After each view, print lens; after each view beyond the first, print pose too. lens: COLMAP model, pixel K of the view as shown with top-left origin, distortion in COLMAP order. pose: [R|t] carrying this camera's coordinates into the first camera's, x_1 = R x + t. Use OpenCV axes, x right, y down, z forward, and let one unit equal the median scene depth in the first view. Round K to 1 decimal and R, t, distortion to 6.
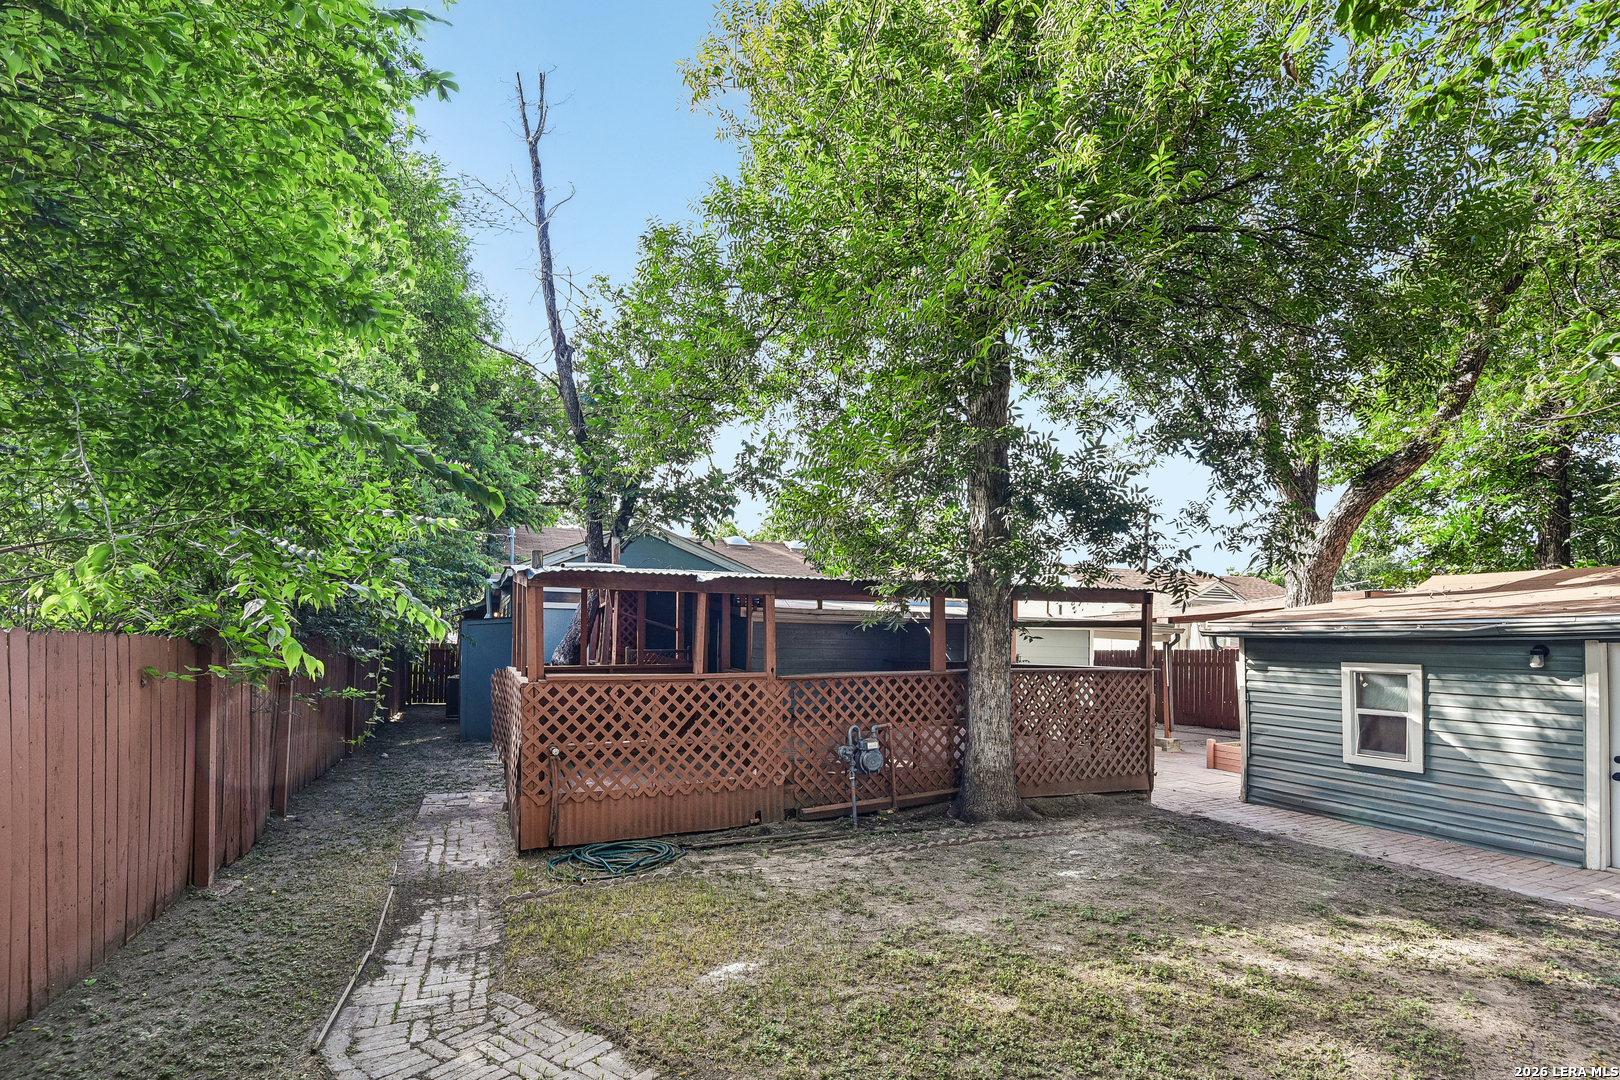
lens RADIAL K [[793.4, 0, 811.5], [0, 793.4, 632.4], [0, 0, 1]] dist [-0.000750, -0.000321]
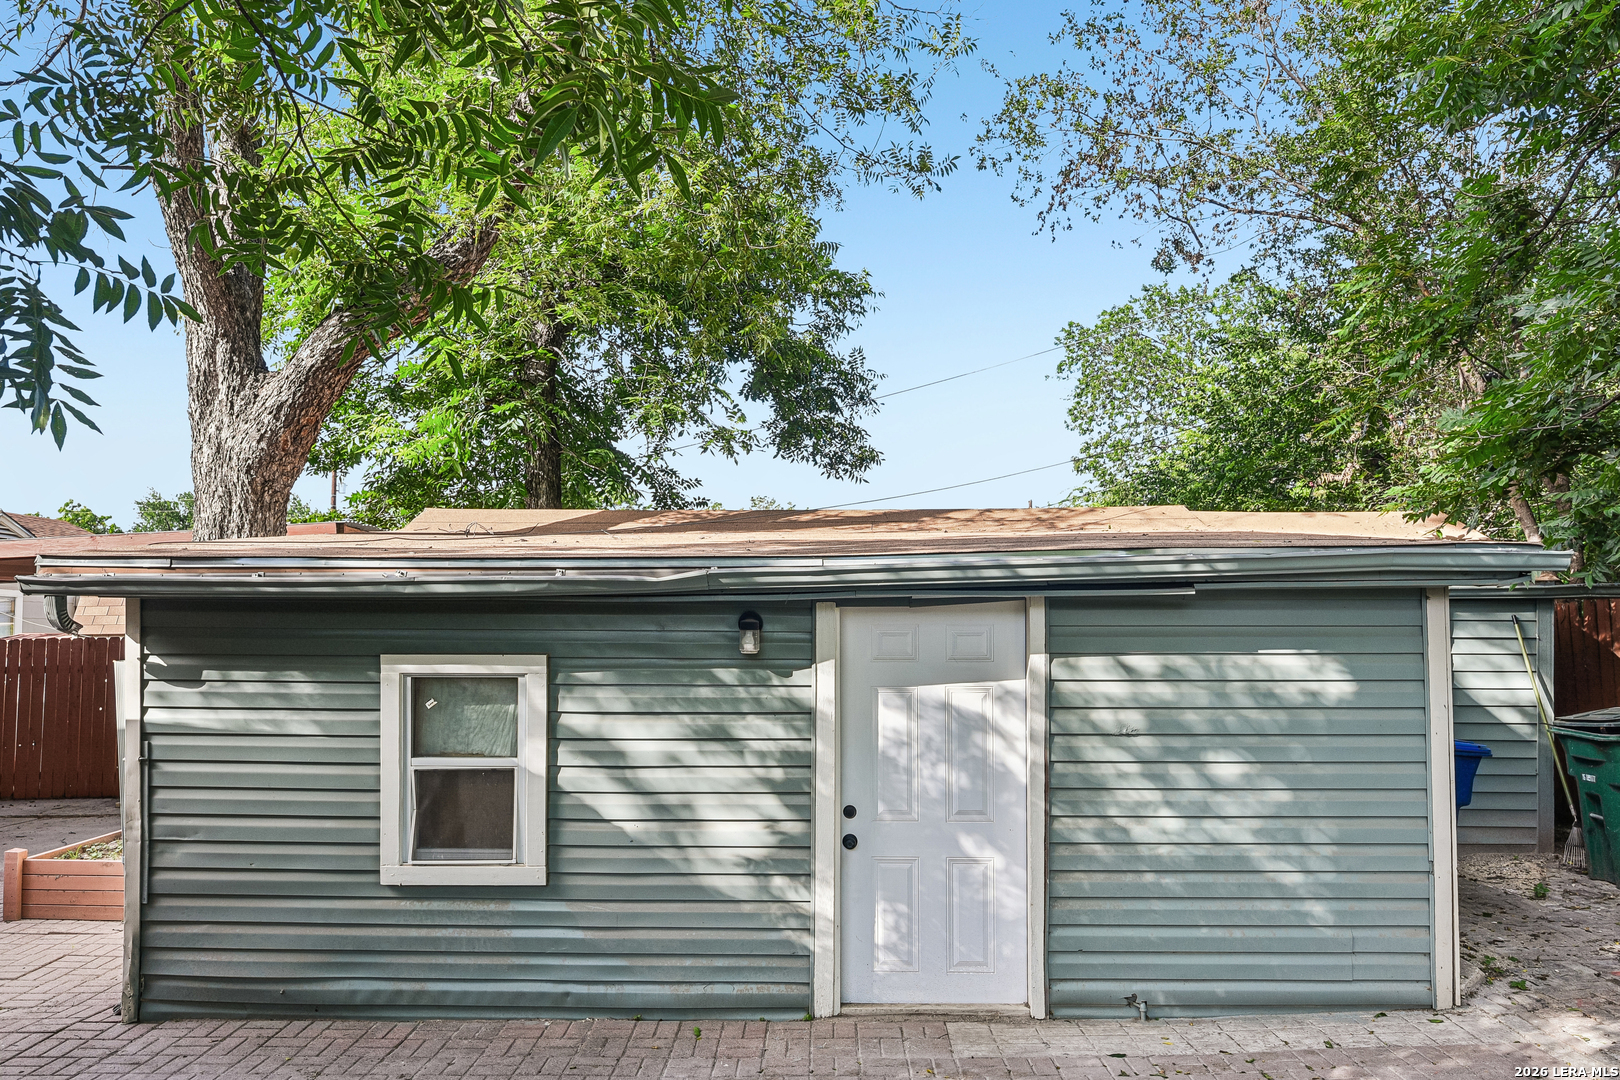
lens RADIAL K [[1085.8, 0, 812.1], [0, 1085.8, 583.5], [0, 0, 1]] dist [-0.005119, -0.003145]
pose [[0.419567, 0.031456, 0.907179, 0.222430], [-0.003099, 0.999443, -0.033222, 0.017210], [-0.907719, 0.011127, 0.419431, 0.530408]]
